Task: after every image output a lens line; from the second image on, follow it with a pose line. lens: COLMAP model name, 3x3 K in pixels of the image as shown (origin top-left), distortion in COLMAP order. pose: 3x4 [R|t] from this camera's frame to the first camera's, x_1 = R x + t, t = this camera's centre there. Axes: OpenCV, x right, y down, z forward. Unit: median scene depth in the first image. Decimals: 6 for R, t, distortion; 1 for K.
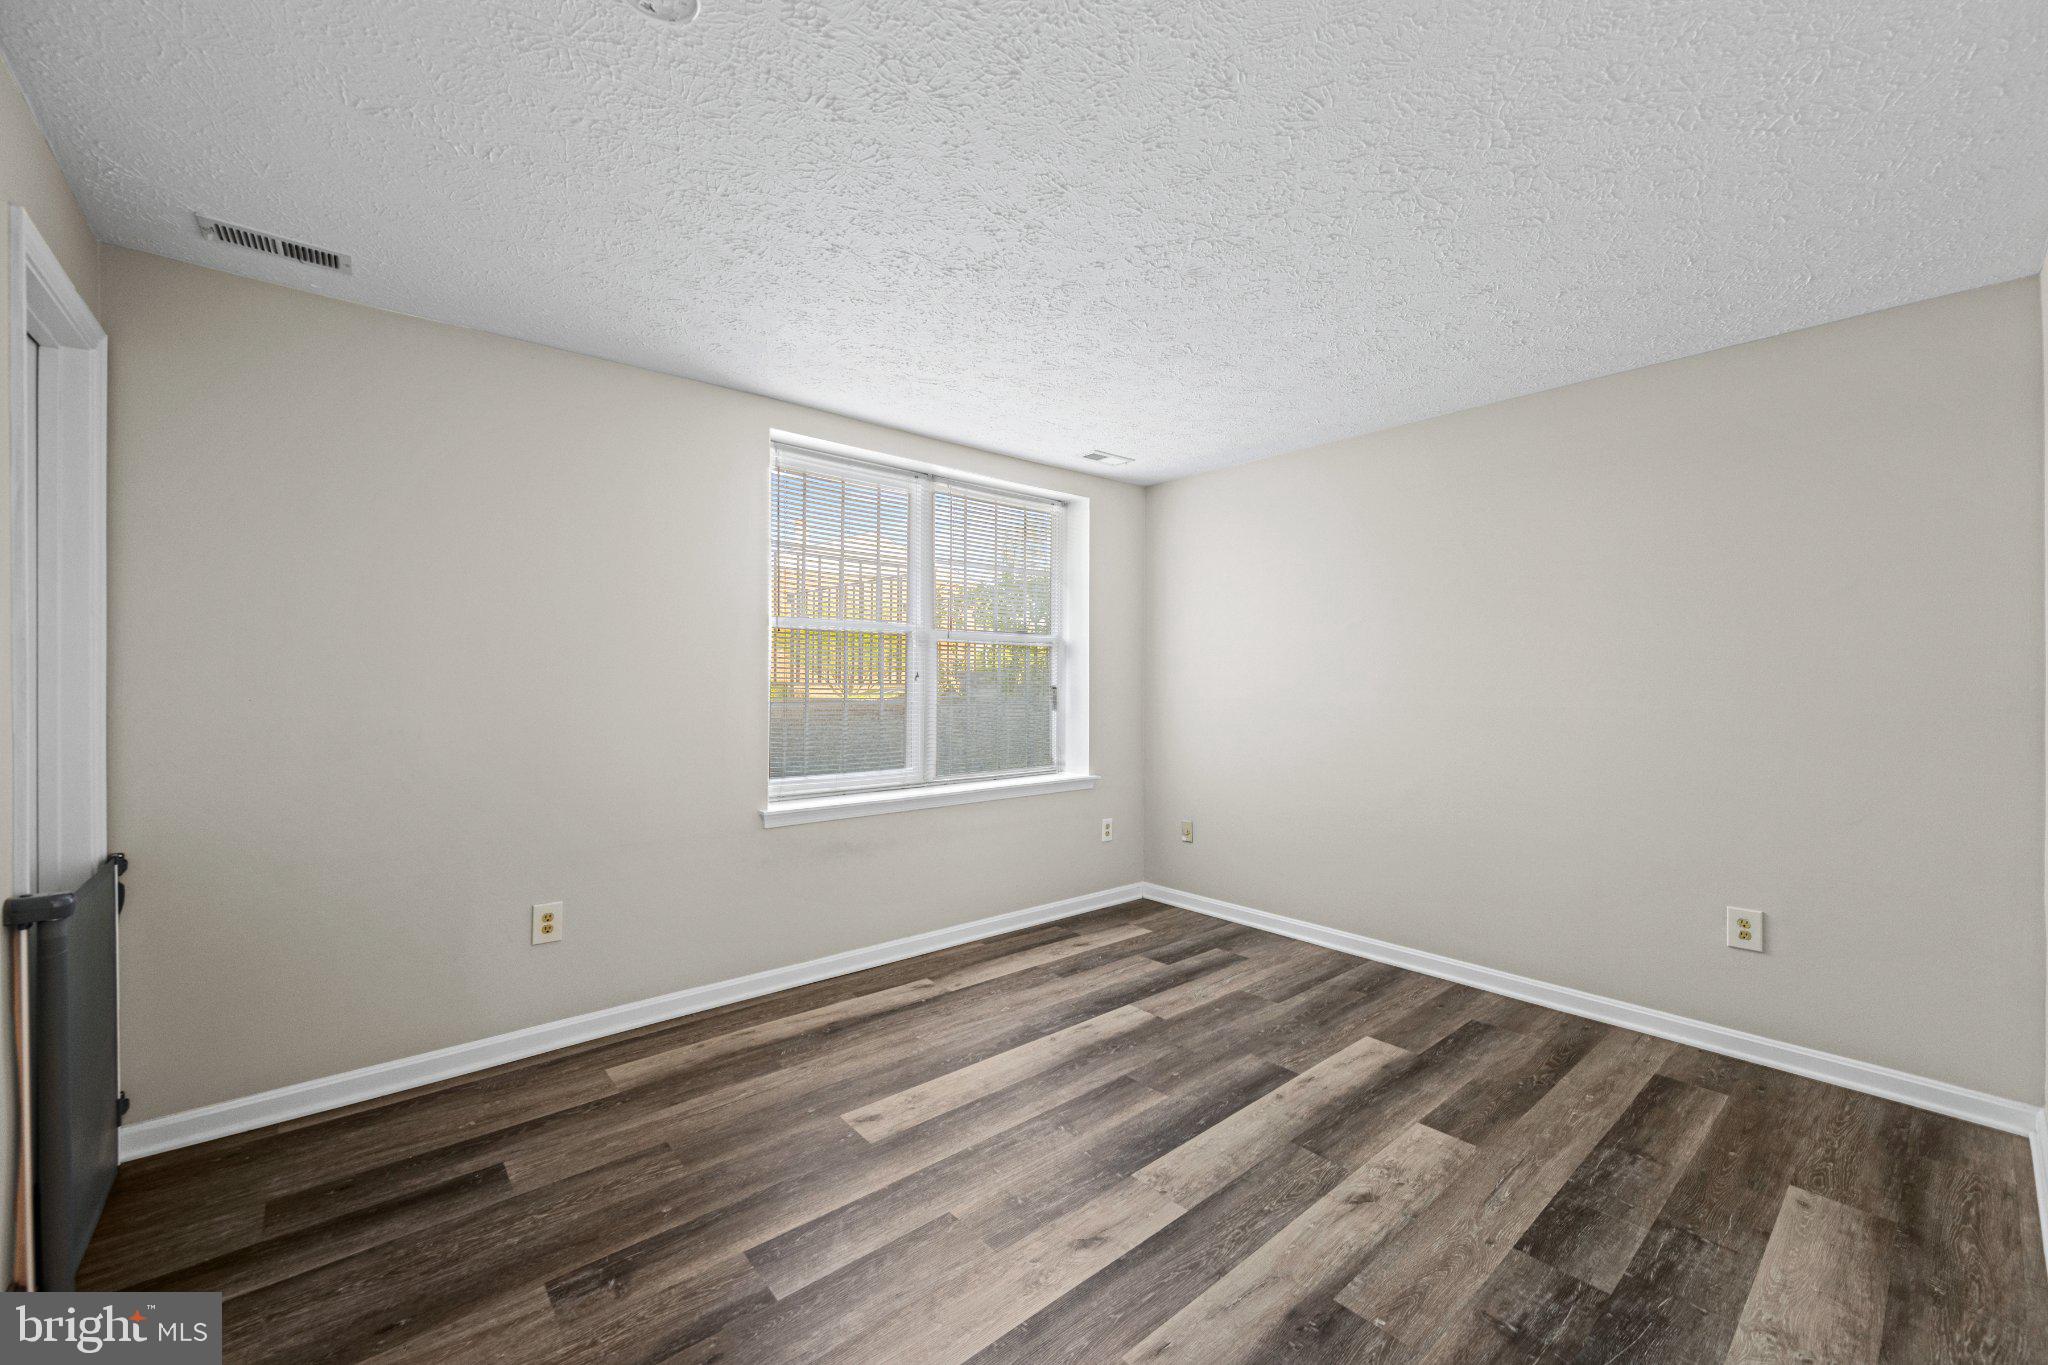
lens RADIAL K [[805.5, 0, 1018.9], [0, 805.5, 689.1], [0, 0, 1]] dist [0.001087, -0.000024]
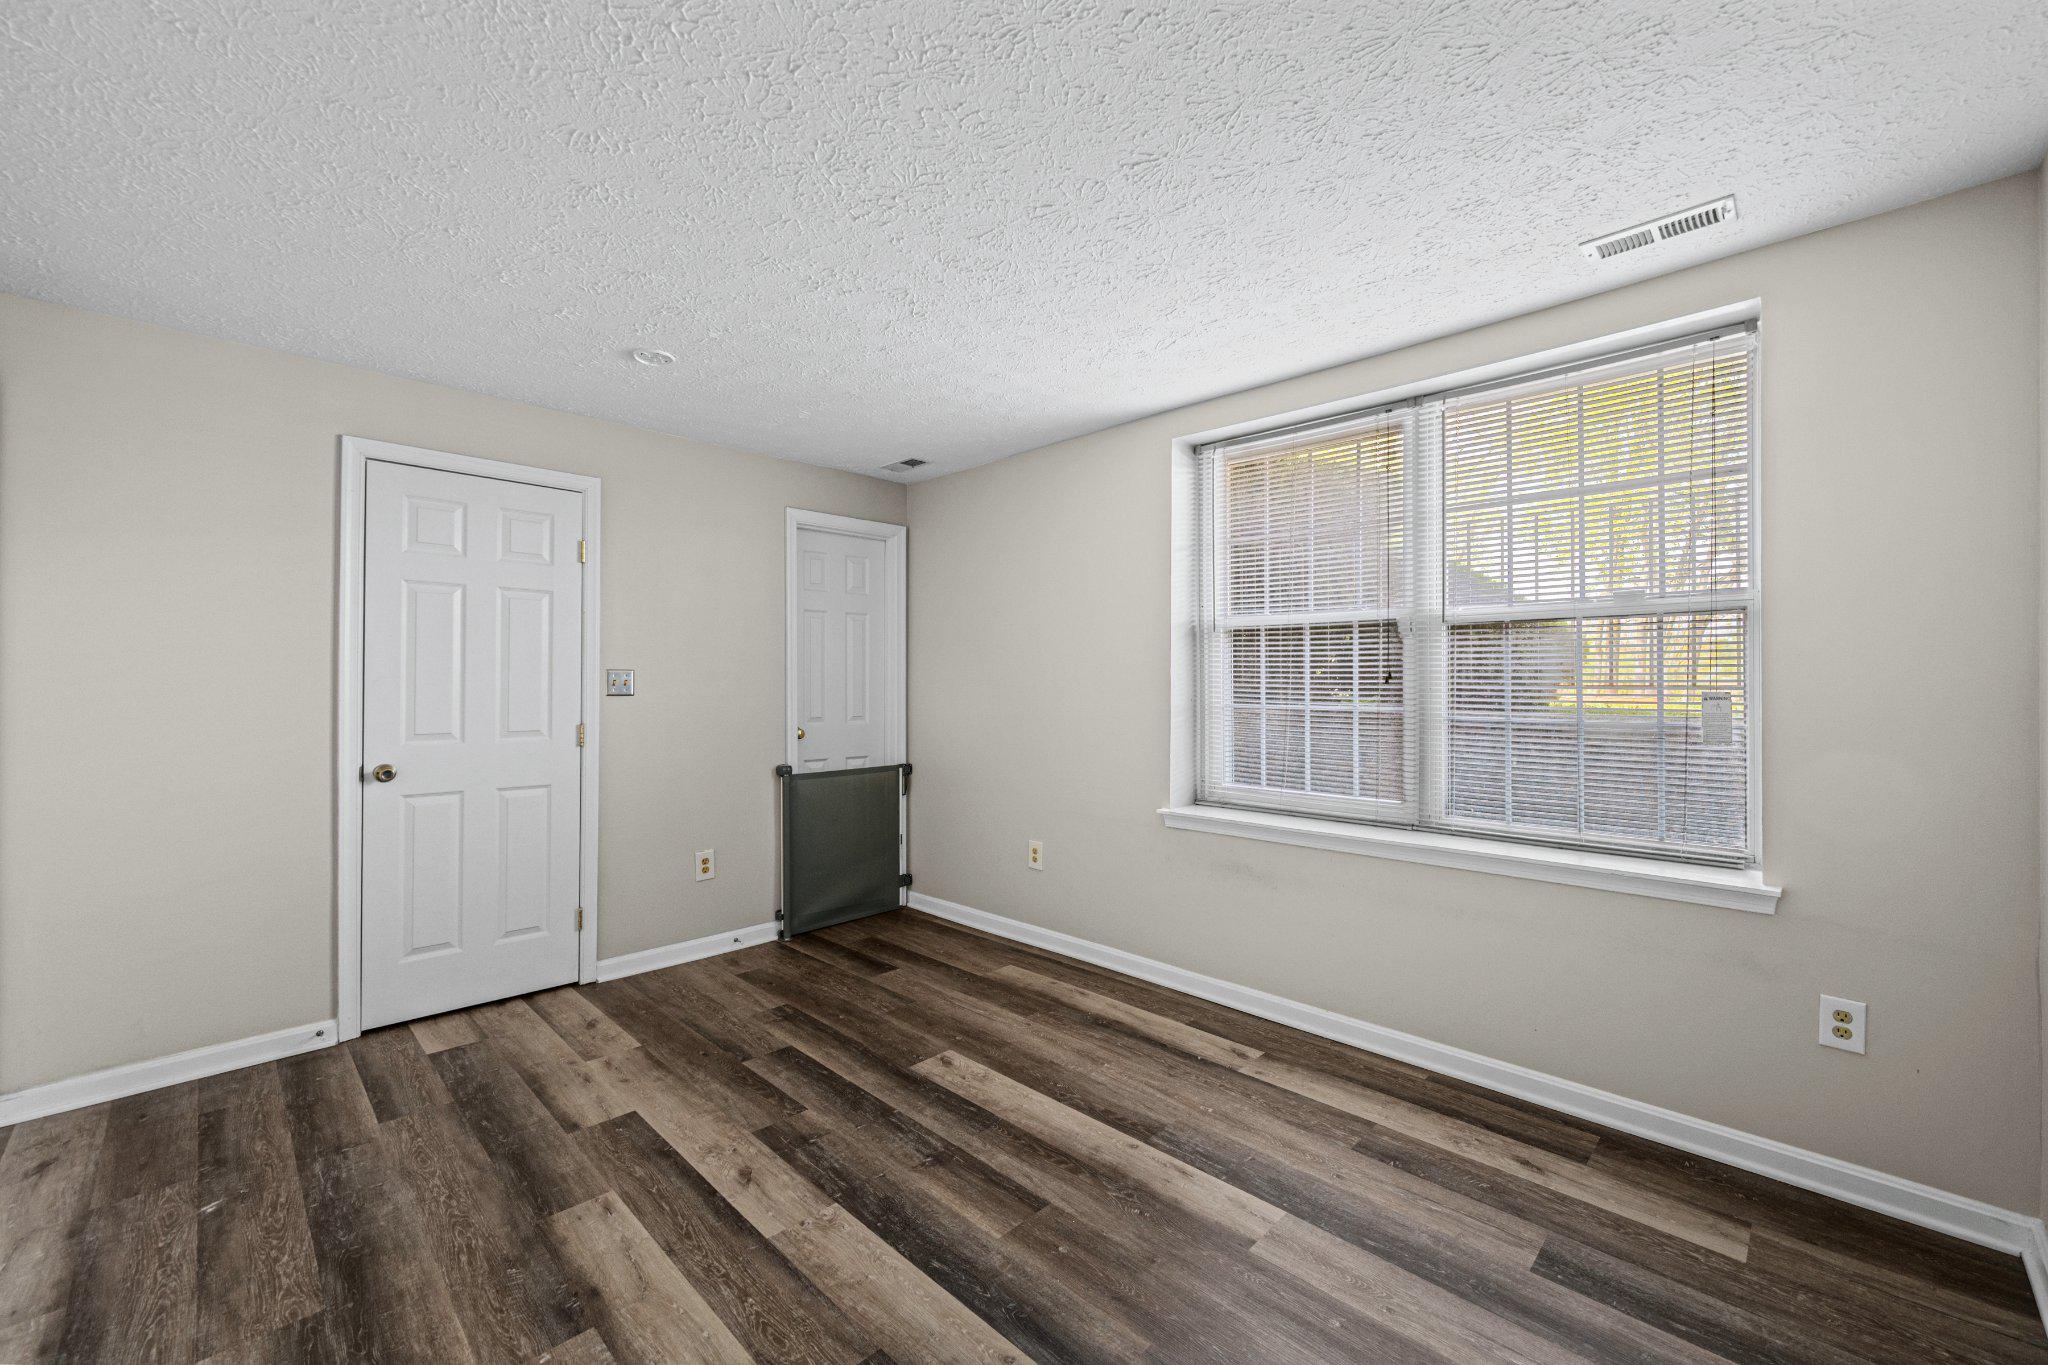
lens RADIAL K [[814.7, 0, 1025.5], [0, 814.7, 688.3], [0, 0, 1]] dist [-0.000090, -0.000030]
pose [[0.090775, 0.003444, -0.995865, 0.836029], [-0.010005, 0.999947, 0.002546, -0.007194], [0.995821, 0.009733, 0.090805, 0.845629]]
